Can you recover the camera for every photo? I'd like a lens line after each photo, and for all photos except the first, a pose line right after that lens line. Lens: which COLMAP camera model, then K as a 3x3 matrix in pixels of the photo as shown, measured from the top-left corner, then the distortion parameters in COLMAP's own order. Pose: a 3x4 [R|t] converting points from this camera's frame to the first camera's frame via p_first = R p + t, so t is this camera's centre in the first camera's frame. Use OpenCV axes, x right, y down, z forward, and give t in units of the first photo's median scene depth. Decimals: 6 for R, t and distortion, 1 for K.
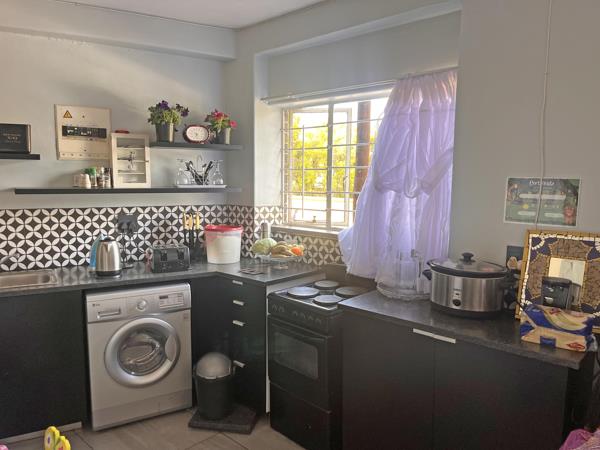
lens RADIAL K [[456.1, 0, 296.3], [0, 456.1, 234.1], [0, 0, 1]] dist [0.070655, -0.087227]
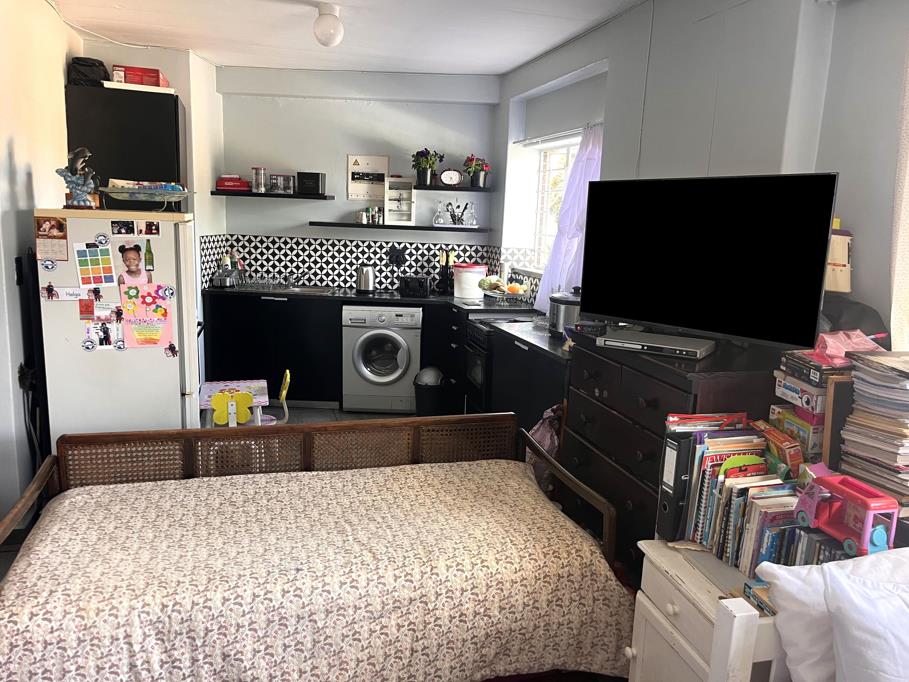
lens RADIAL K [[690.9, 0, 448.9], [0, 690.9, 354.8], [0, 0, 1]] dist [0.070655, -0.087227]
pose [[0.860033, 0.125354, -0.494601, 0.674583], [-0.094582, 0.991719, 0.086881, 0.062072], [0.501396, -0.027940, 0.864767, -0.473679]]
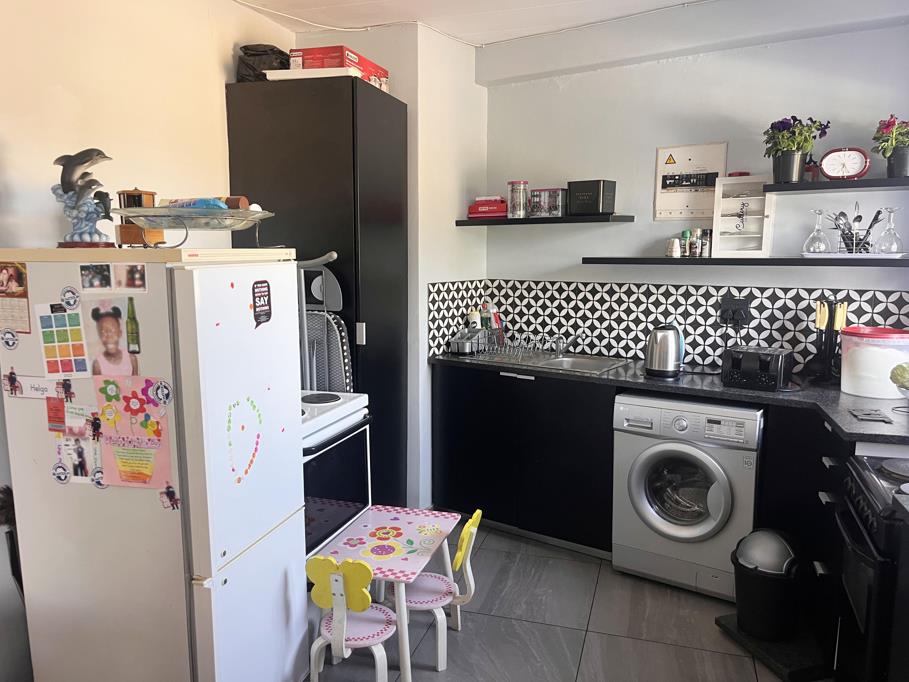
lens RADIAL K [[690.9, 0, 448.9], [0, 690.9, 354.8], [0, 0, 1]] dist [0.070655, -0.087227]
pose [[0.440545, 0.129642, -0.888320, 0.384522], [-0.107433, 0.990020, 0.091204, -0.008487], [0.891279, 0.055255, 0.450077, 0.180070]]
